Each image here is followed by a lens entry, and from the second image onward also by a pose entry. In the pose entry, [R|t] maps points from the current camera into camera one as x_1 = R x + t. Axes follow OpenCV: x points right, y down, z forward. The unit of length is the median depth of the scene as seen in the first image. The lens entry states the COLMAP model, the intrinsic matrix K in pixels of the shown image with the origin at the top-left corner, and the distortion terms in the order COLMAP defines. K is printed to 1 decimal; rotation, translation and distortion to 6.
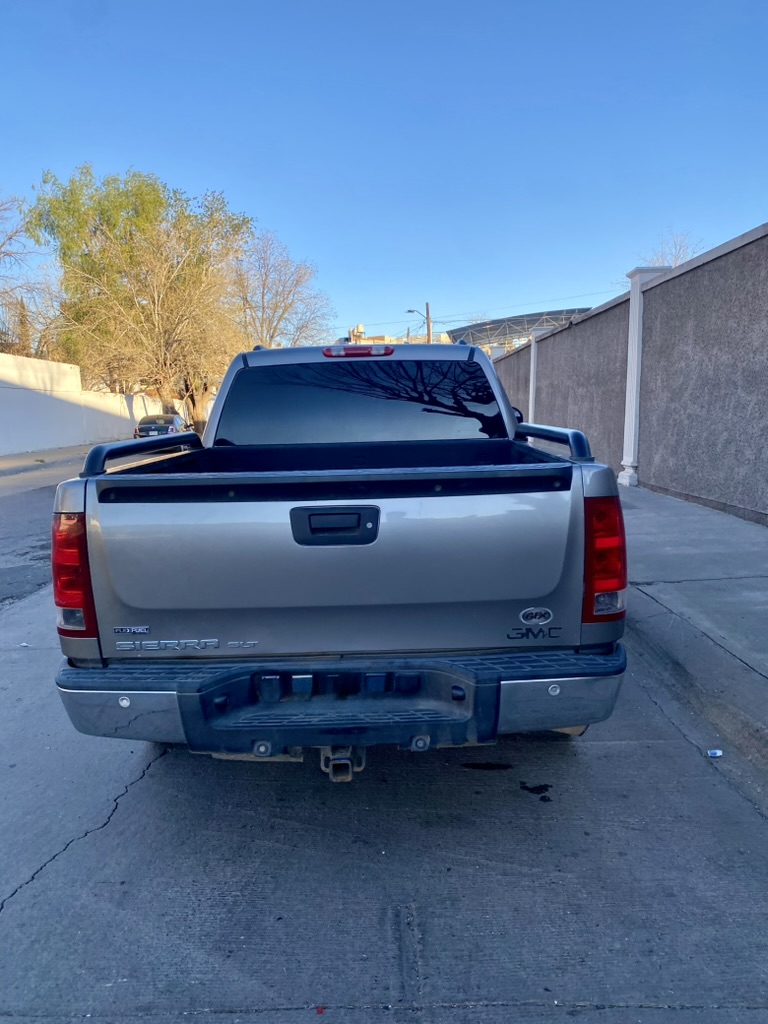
lens RADIAL K [[785.0, 0, 394.8], [0, 785.0, 522.2], [0, 0, 1]] dist [0.026941, -0.028769]
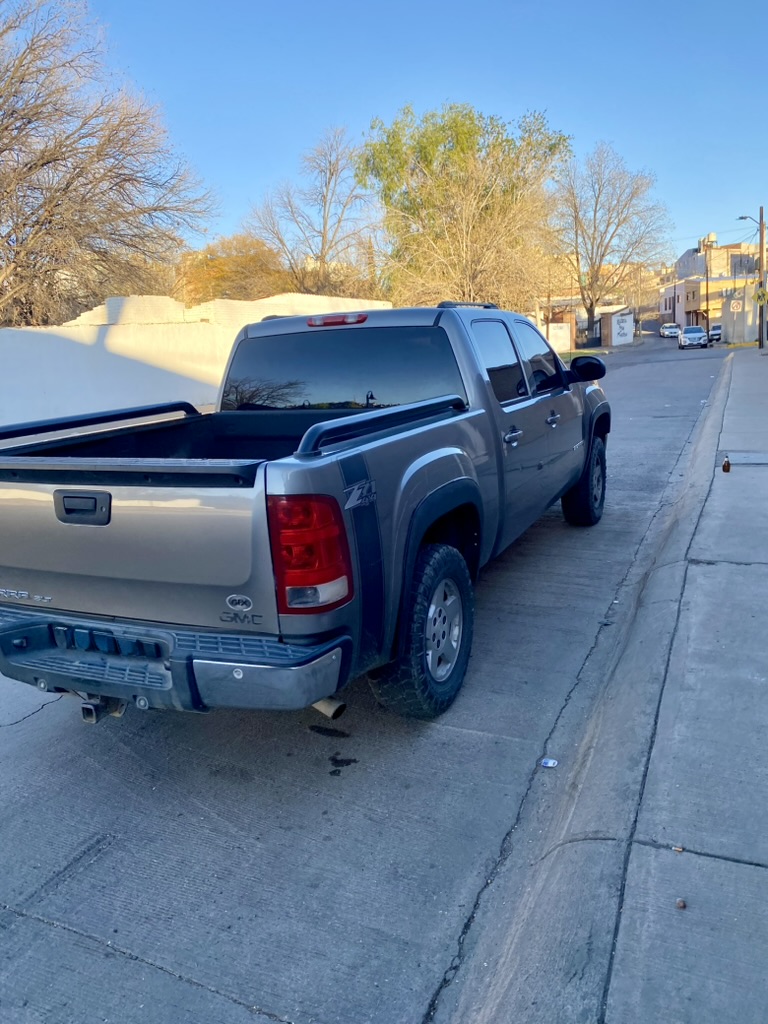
lens RADIAL K [[785.0, 0, 391.8], [0, 785.0, 502.6], [0, 0, 1]] dist [0.026941, -0.028769]
pose [[0.906308, 0.059090, -0.418466, 0.469675], [-0.028665, 0.996492, 0.078630, -0.061182], [0.421644, -0.059268, 0.904822, 0.078802]]
